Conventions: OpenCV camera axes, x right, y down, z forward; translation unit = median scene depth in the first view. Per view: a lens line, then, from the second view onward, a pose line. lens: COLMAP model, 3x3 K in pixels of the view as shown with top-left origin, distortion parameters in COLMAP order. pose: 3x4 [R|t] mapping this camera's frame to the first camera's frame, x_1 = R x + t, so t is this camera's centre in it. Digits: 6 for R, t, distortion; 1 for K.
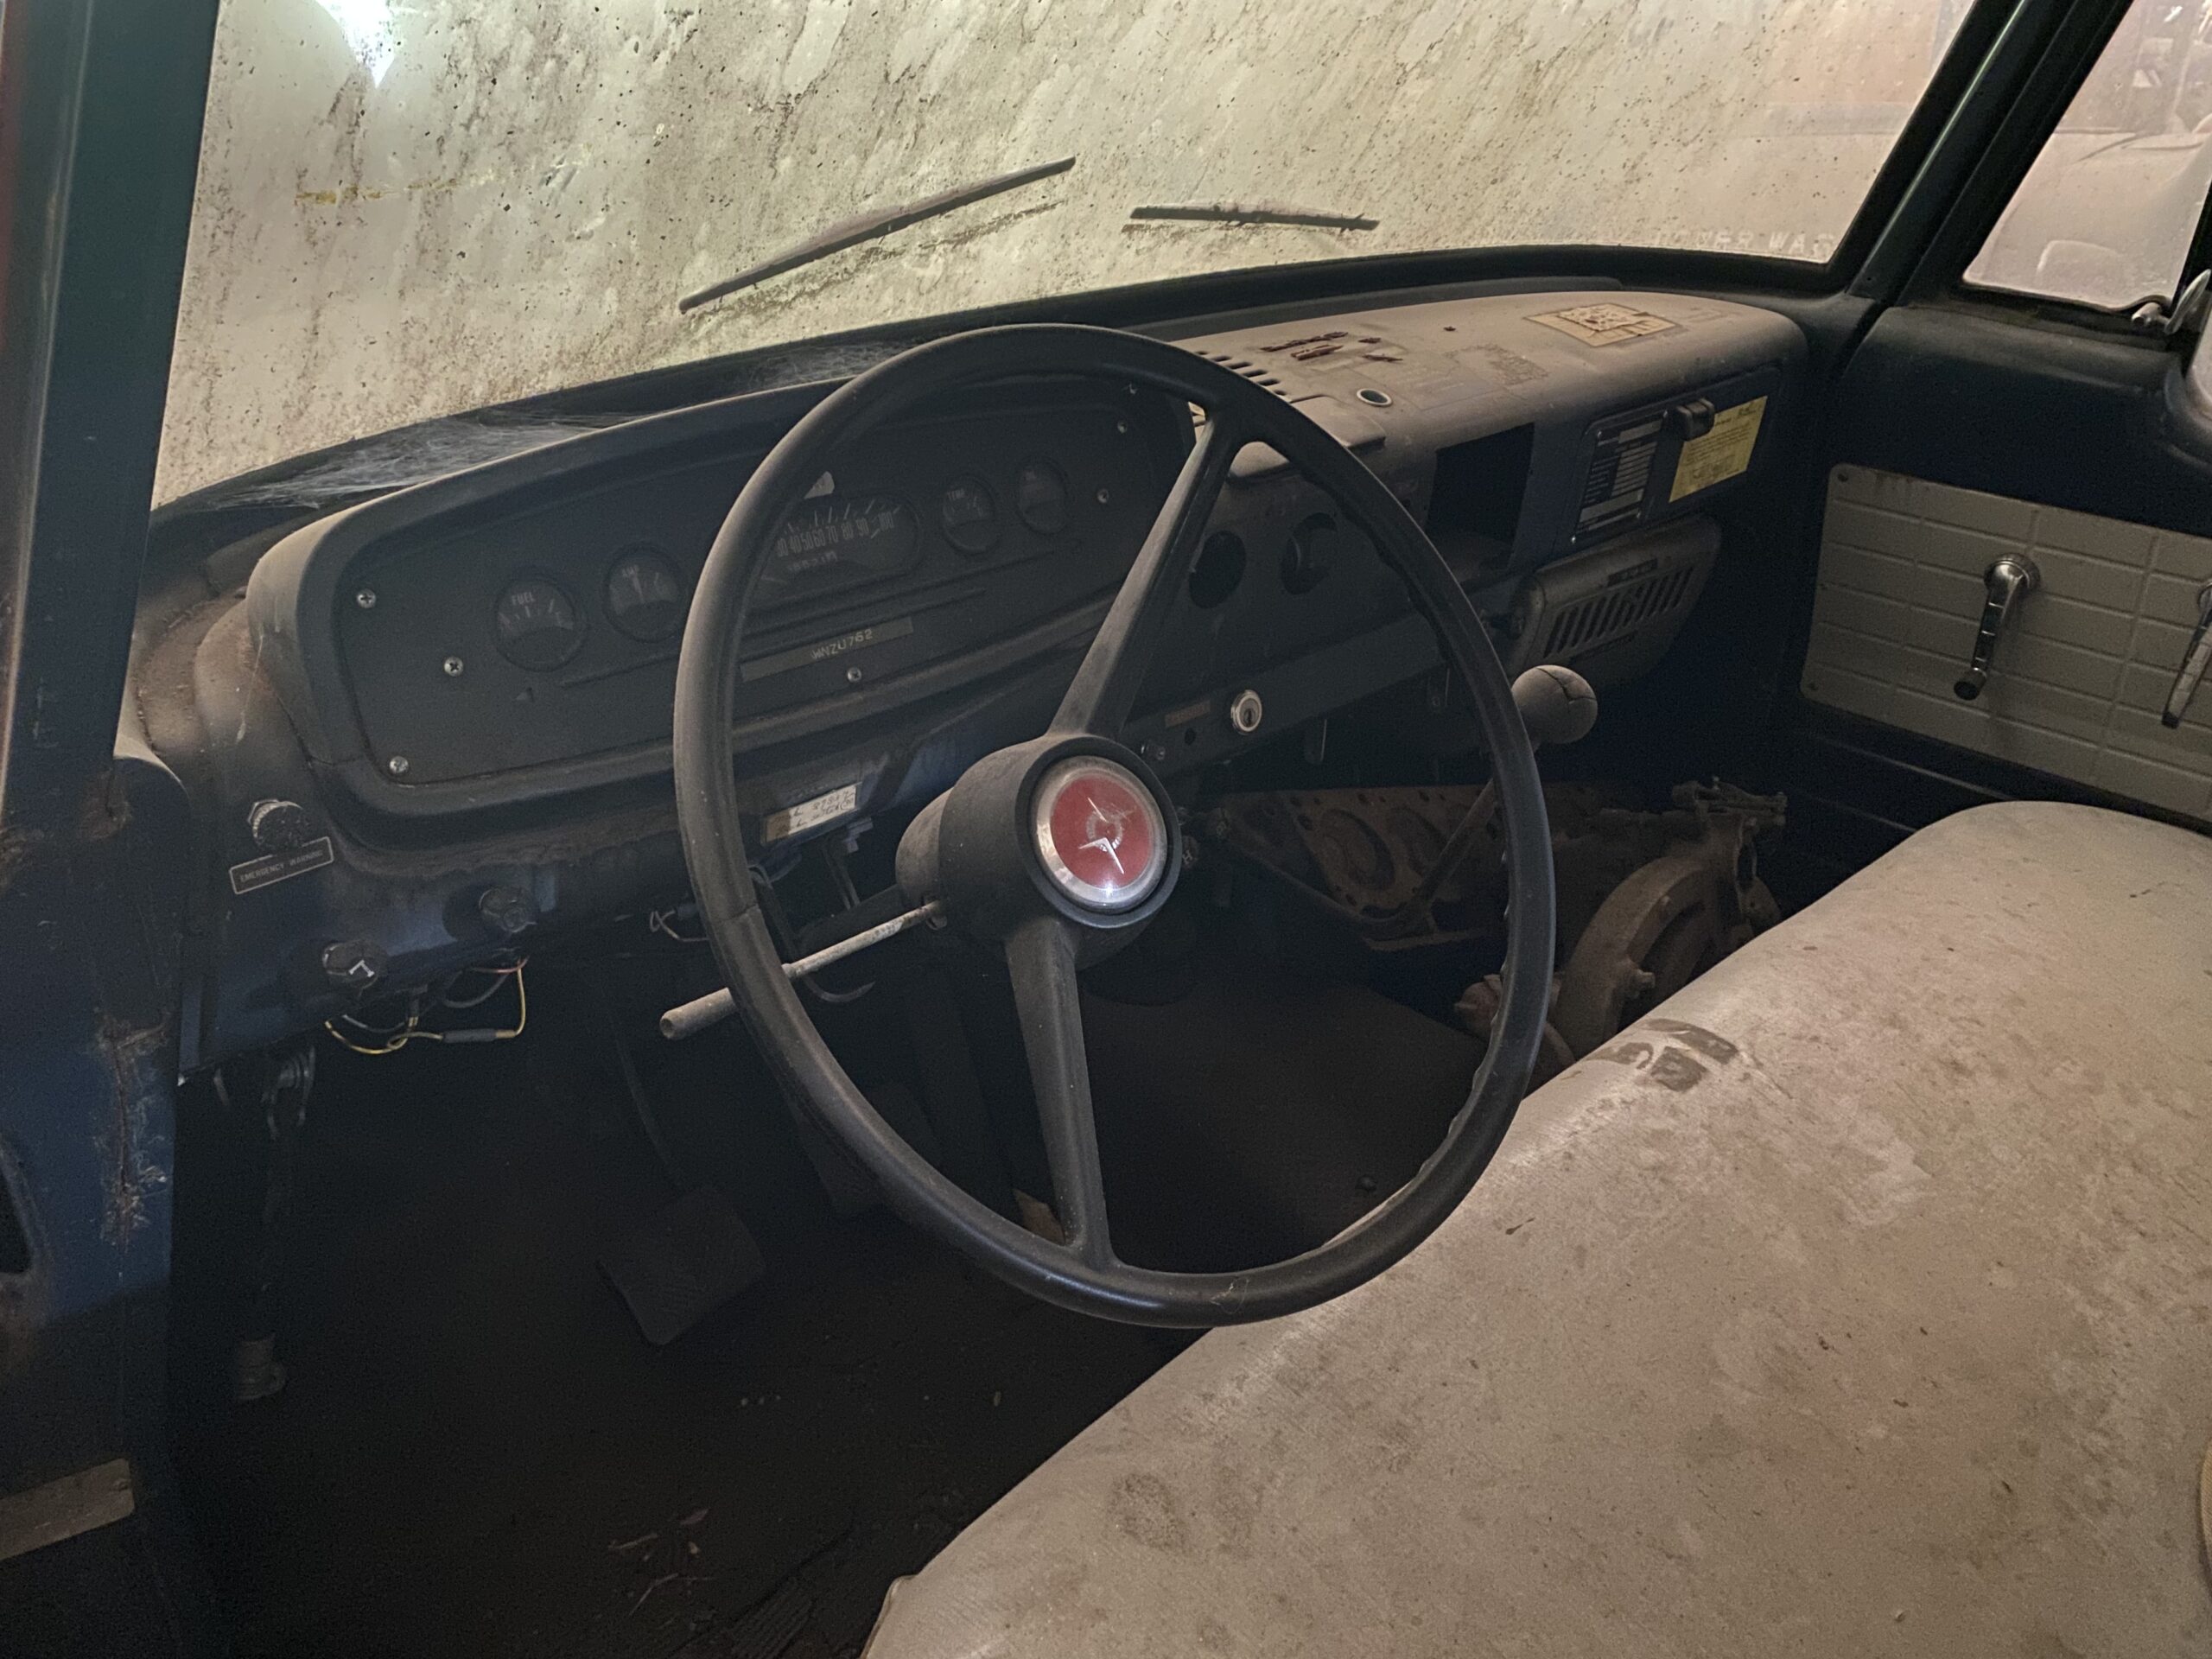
lens RADIAL K [[1685.3, 0, 1129.9], [0, 1685.3, 821.9], [0, 0, 1]] dist [0.025837, -0.006295]
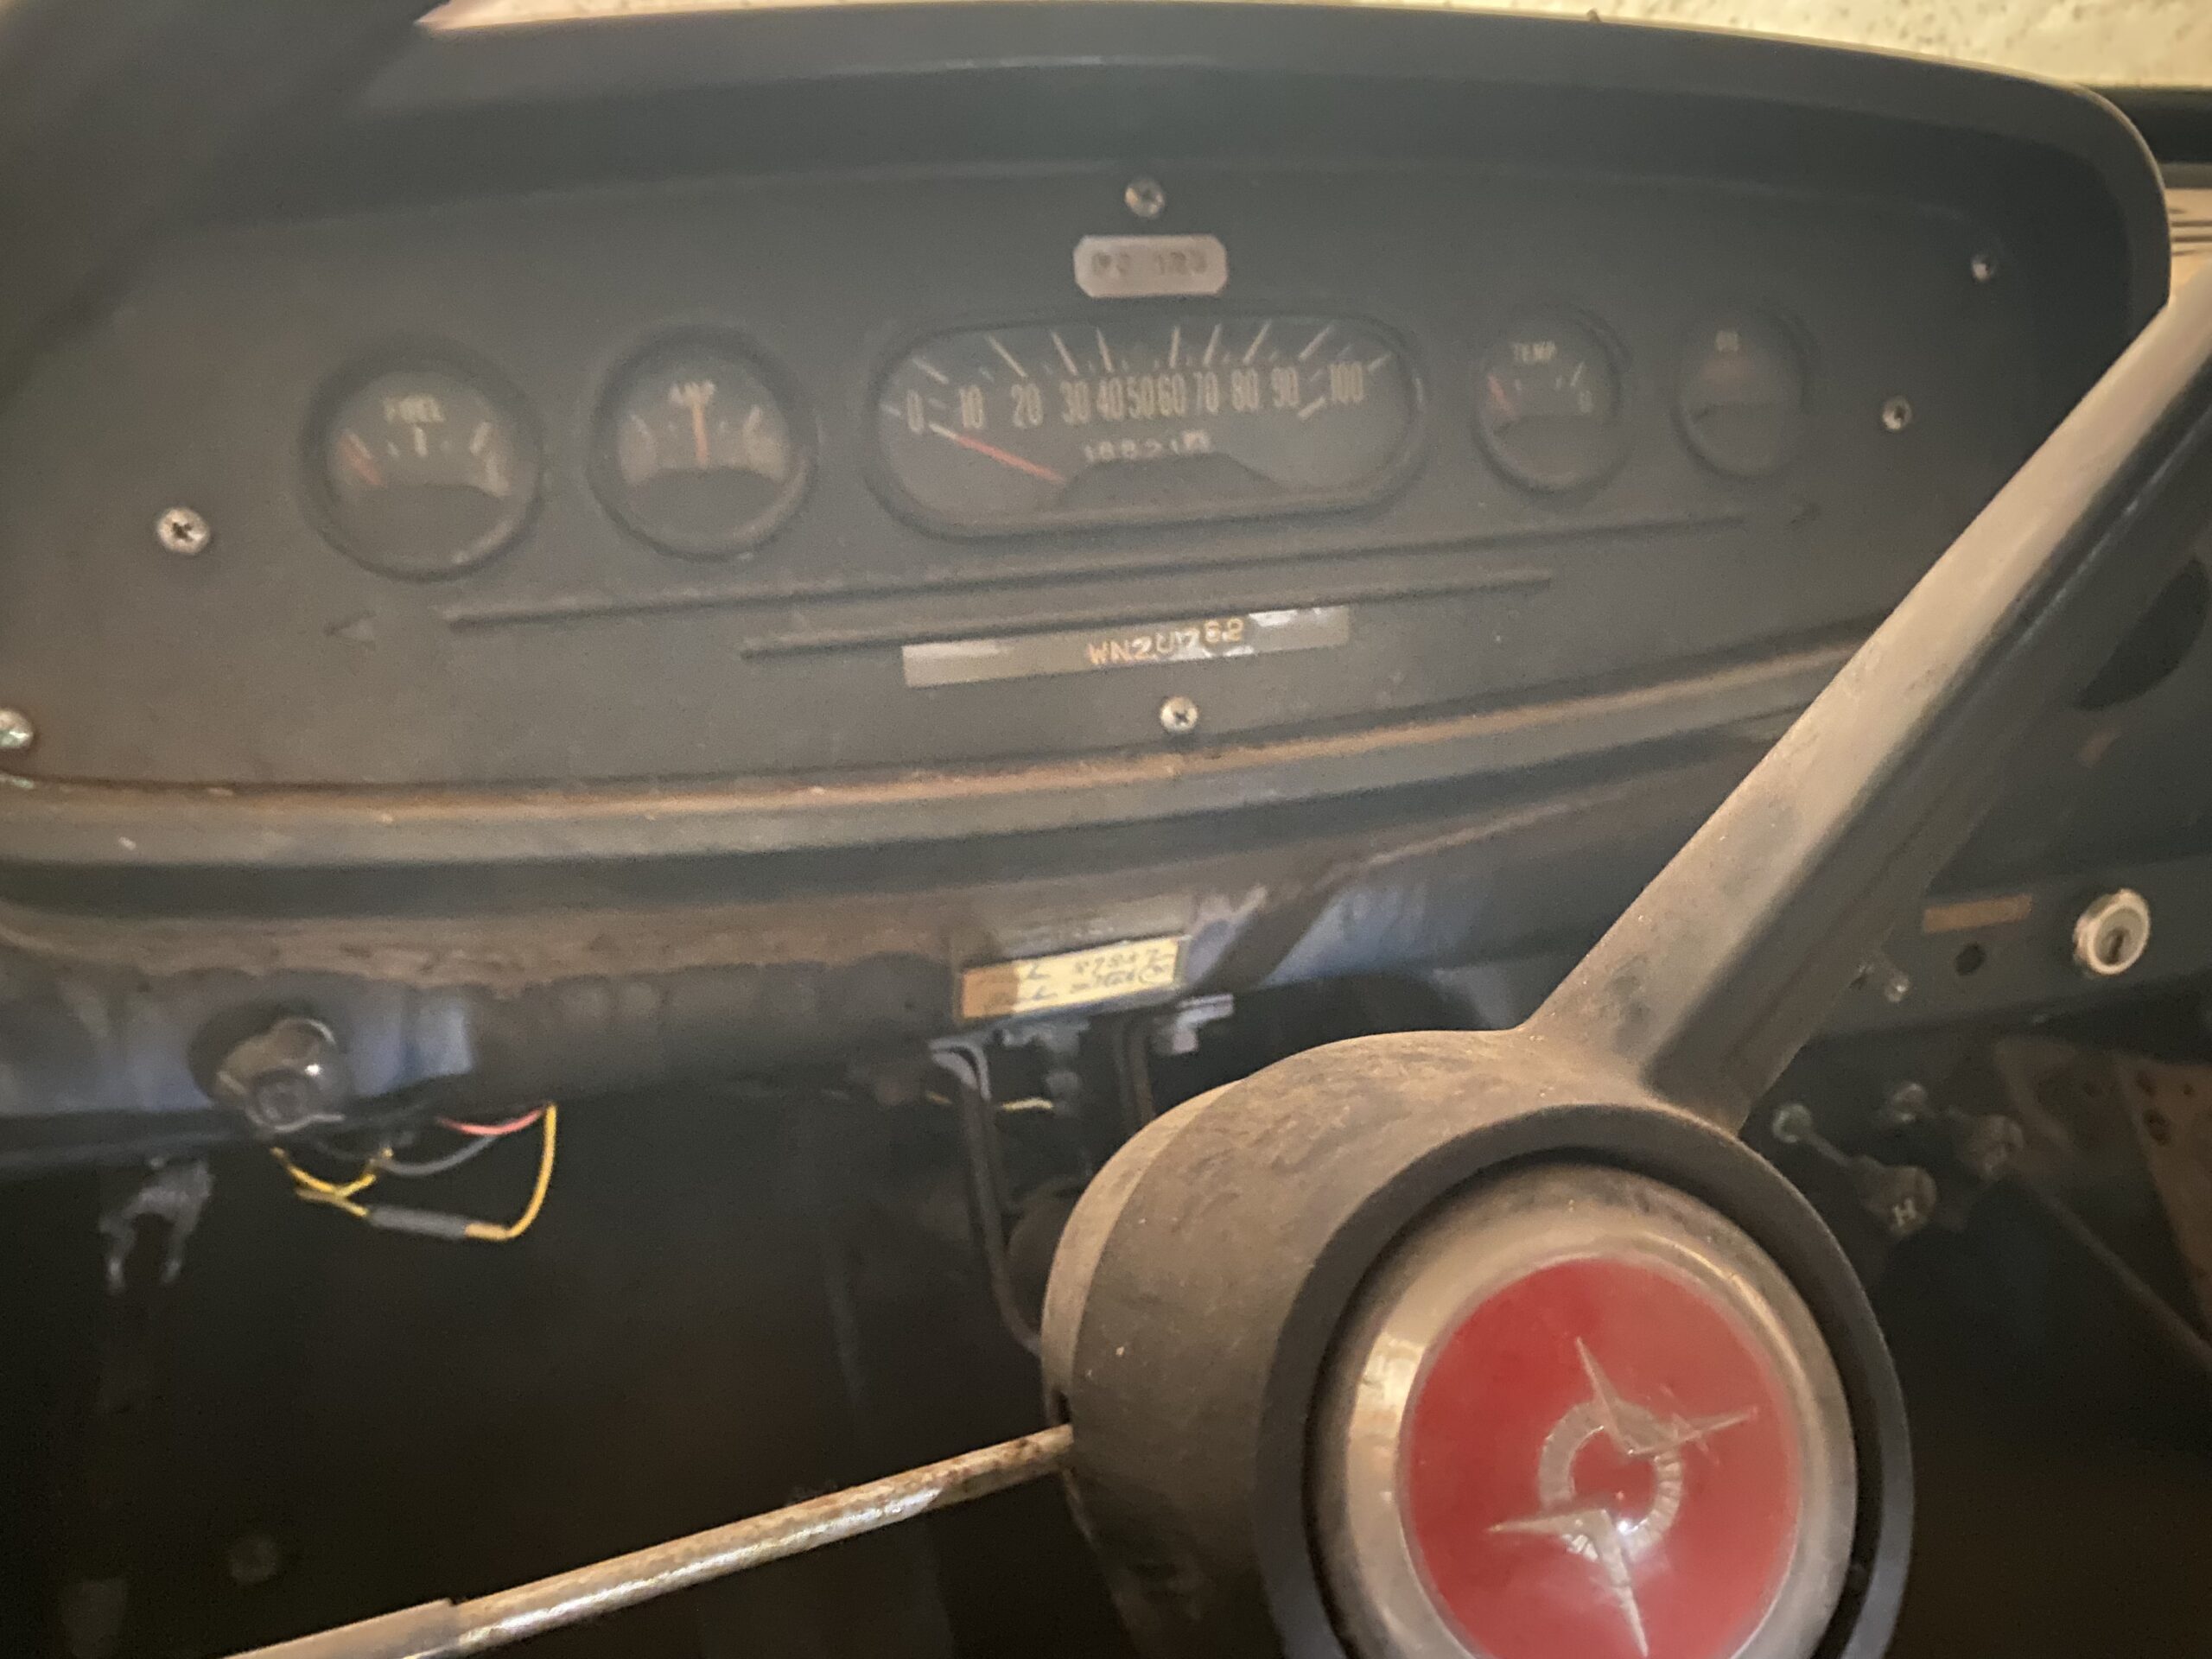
lens RADIAL K [[1677.0, 0, 1097.6], [0, 1677.0, 835.9], [0, 0, 1]] dist [0.020282, -0.017739]
pose [[0.890103, 0.221795, -0.398150, -0.002013], [-0.214952, 0.974630, 0.062384, -0.064842], [0.401885, 0.030055, 0.915197, 0.487348]]
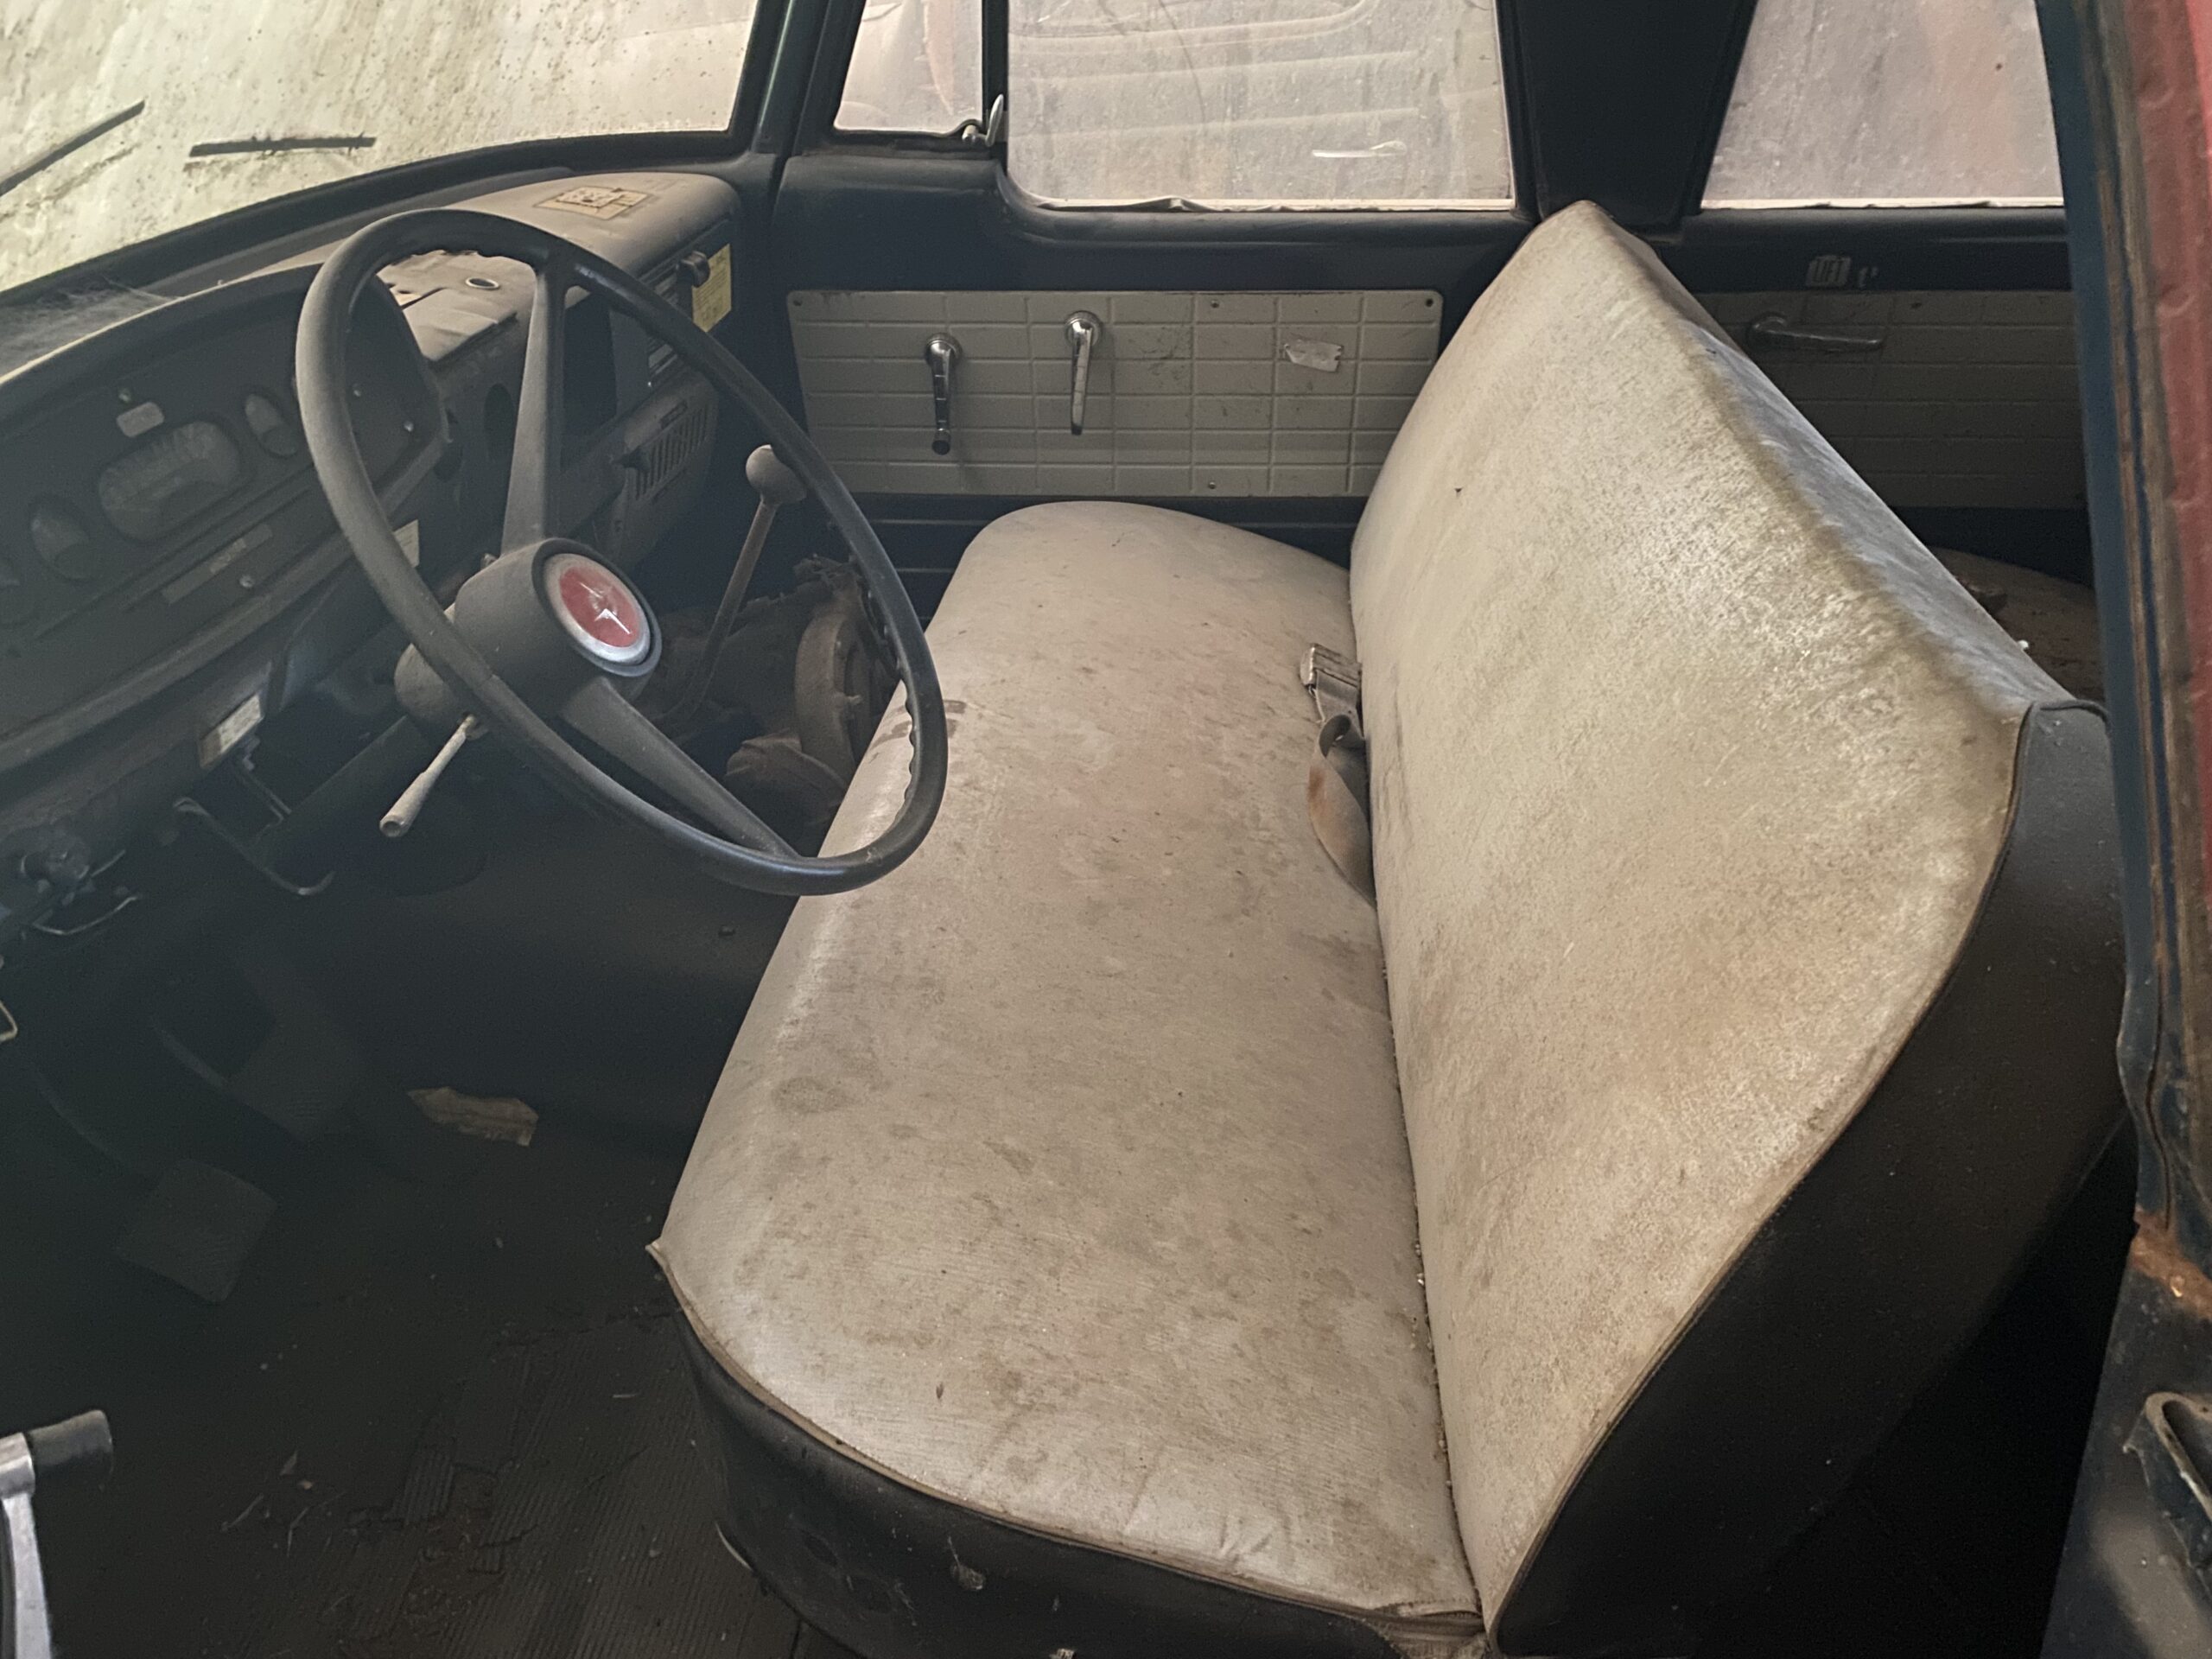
lens RADIAL K [[1677.0, 0, 1097.6], [0, 1677.0, 835.9], [0, 0, 1]] dist [0.020282, -0.017739]
pose [[0.758937, -0.358484, 0.543602, -0.323025], [0.331856, 0.931202, 0.150778, 0.067498], [-0.560255, 0.065967, 0.825689, -0.156005]]
